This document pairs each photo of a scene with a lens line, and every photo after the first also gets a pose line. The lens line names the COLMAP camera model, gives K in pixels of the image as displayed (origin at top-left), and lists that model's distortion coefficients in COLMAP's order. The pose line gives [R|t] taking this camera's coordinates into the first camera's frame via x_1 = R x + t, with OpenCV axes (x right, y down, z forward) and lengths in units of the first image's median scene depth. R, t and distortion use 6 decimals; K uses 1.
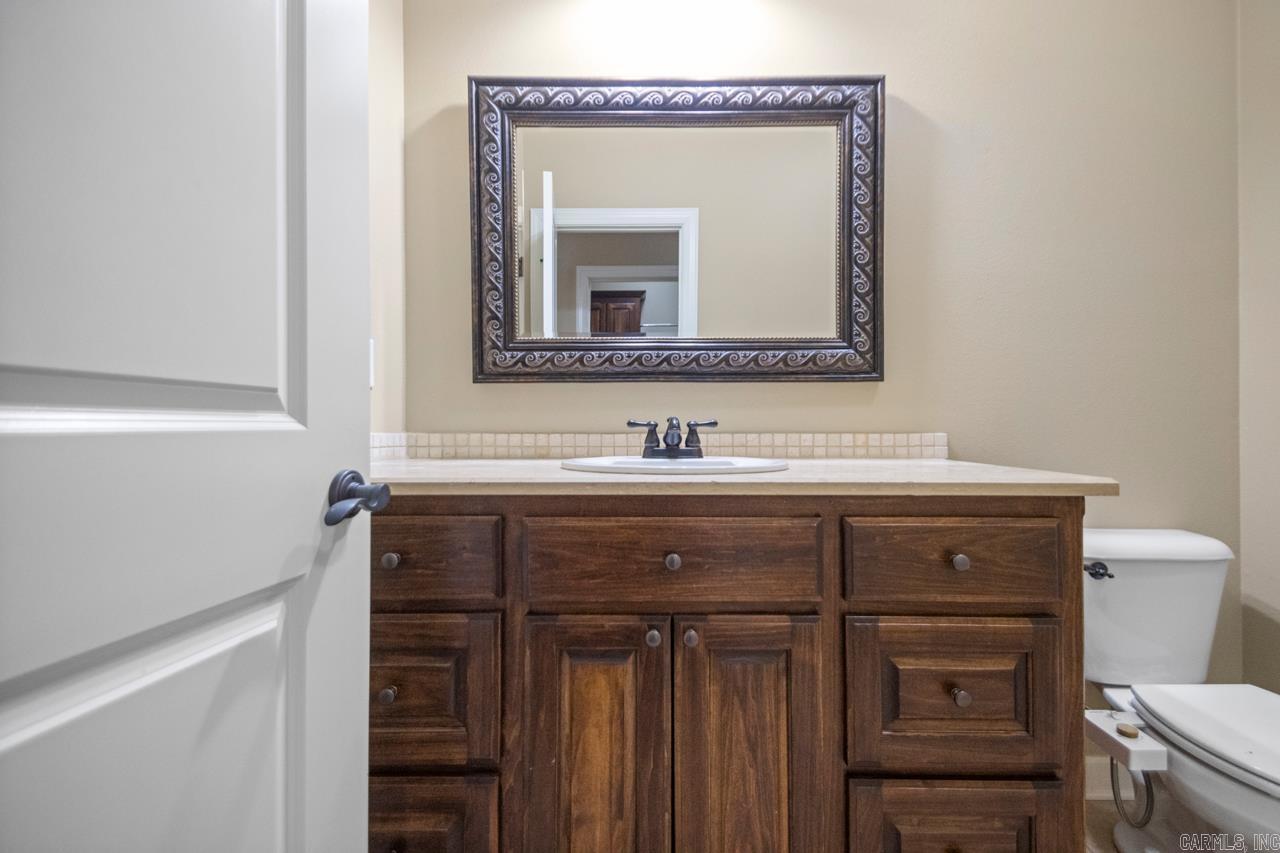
lens RADIAL K [[531.8, 0, 645.9], [0, 531.8, 421.8], [0, 0, 1]] dist [0.028544, -0.013206]
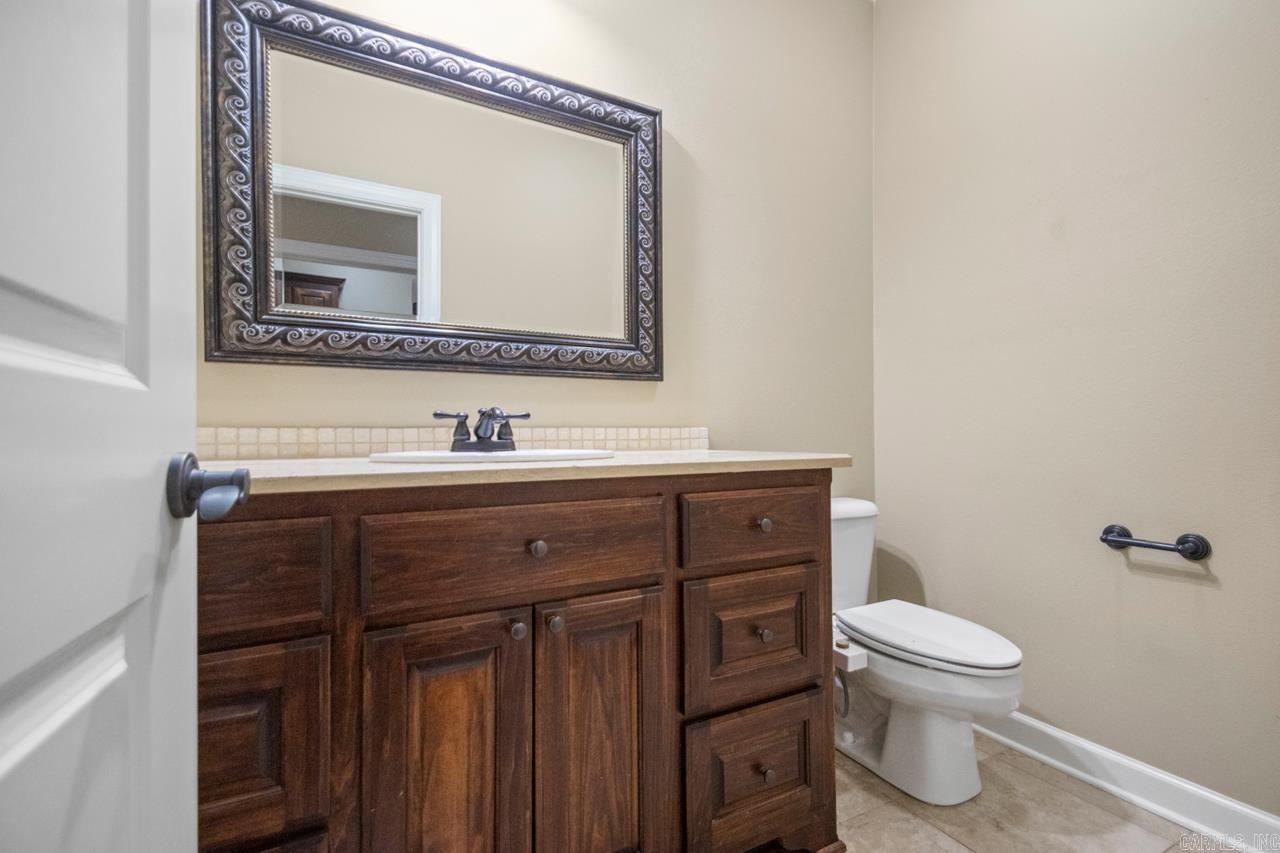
lens RADIAL K [[531.8, 0, 645.9], [0, 531.8, 421.8], [0, 0, 1]] dist [0.028544, -0.013206]
pose [[0.890767, 0.003159, 0.454449, -0.192851], [-0.001022, 0.999987, -0.004949, 0.030316], [-0.454458, 0.003944, 0.890759, 0.036262]]
